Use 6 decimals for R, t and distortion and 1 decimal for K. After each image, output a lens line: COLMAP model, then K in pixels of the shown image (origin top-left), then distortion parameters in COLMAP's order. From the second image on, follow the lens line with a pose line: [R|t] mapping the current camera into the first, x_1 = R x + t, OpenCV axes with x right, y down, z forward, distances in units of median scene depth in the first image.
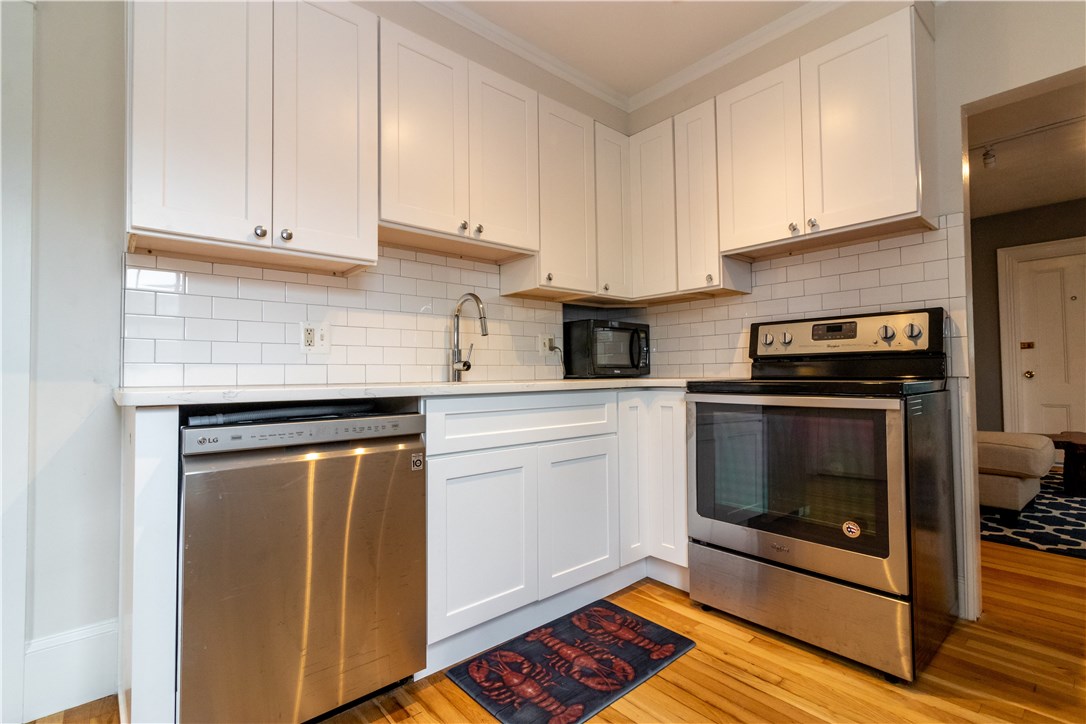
lens RADIAL K [[500.9, 0, 544.9], [0, 500.9, 359.7], [0, 0, 1]] dist [0.001275, 0.000349]
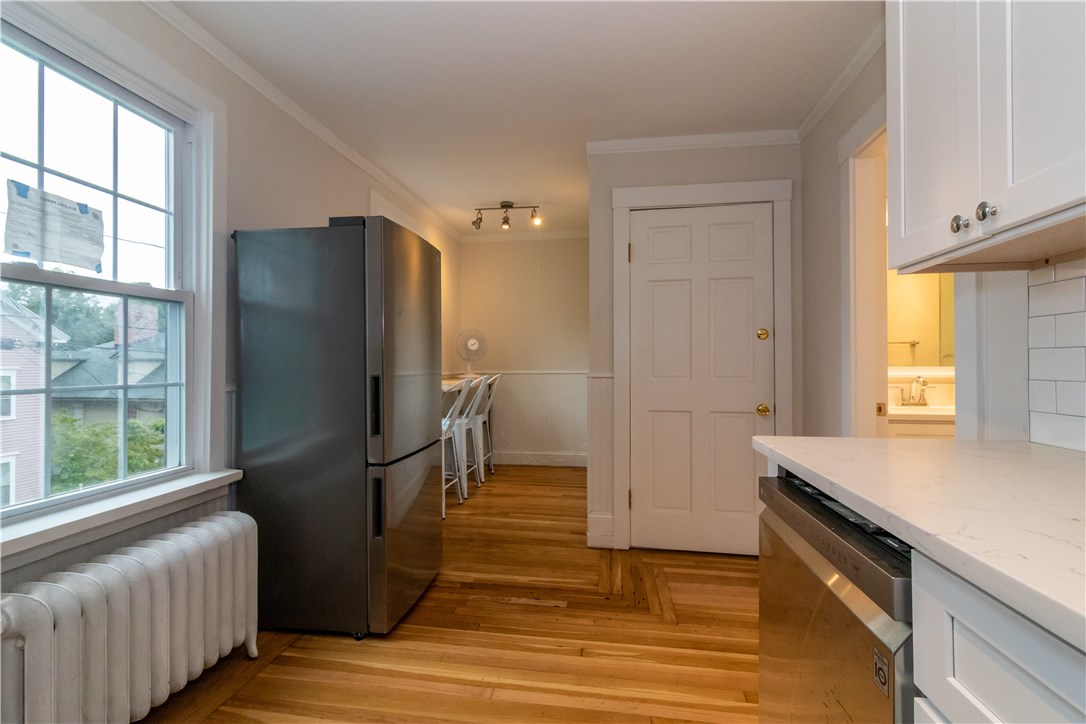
lens RADIAL K [[500.9, 0, 541.3], [0, 500.9, 361.9], [0, 0, 1]] dist [0.001275, 0.000349]
pose [[-0.767994, 0.004129, -0.640444, 0.198878], [0.025543, 0.999381, -0.024188, -0.053556], [0.639948, -0.034935, -0.767624, 0.846498]]
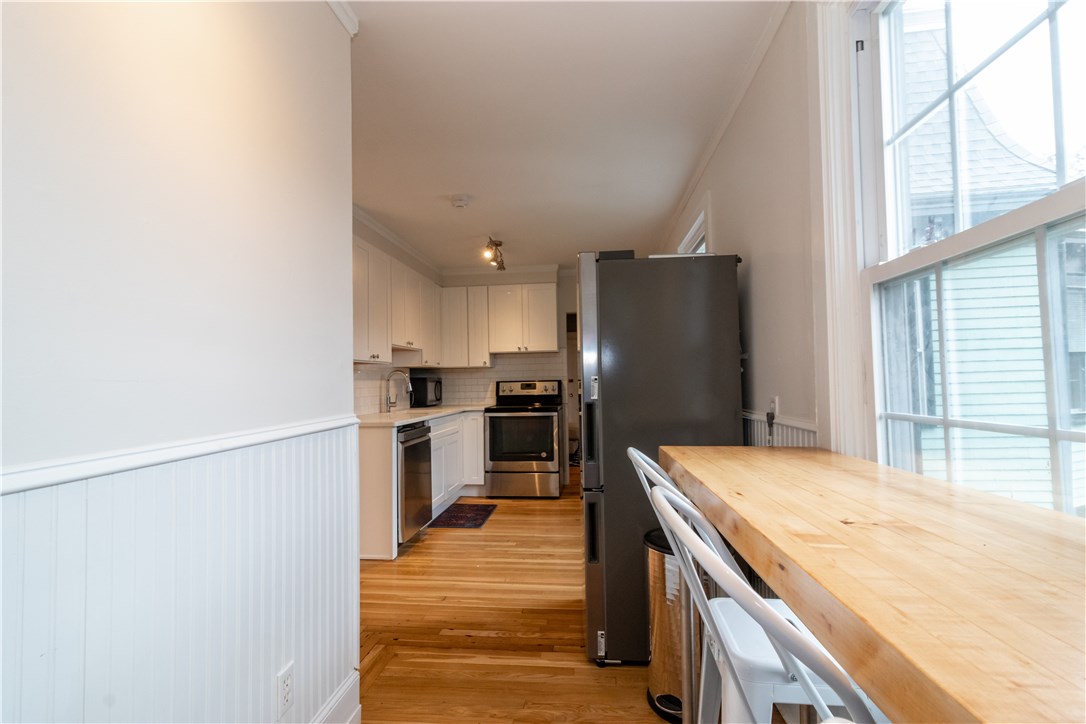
lens RADIAL K [[500.9, 0, 540.5], [0, 500.9, 358.6], [0, 0, 1]] dist [0.001275, 0.000349]
pose [[0.741435, 0.027448, 0.670463, -1.196284], [-0.007784, 0.999448, -0.032308, -0.125536], [-0.670980, 0.018736, 0.741239, -1.035838]]
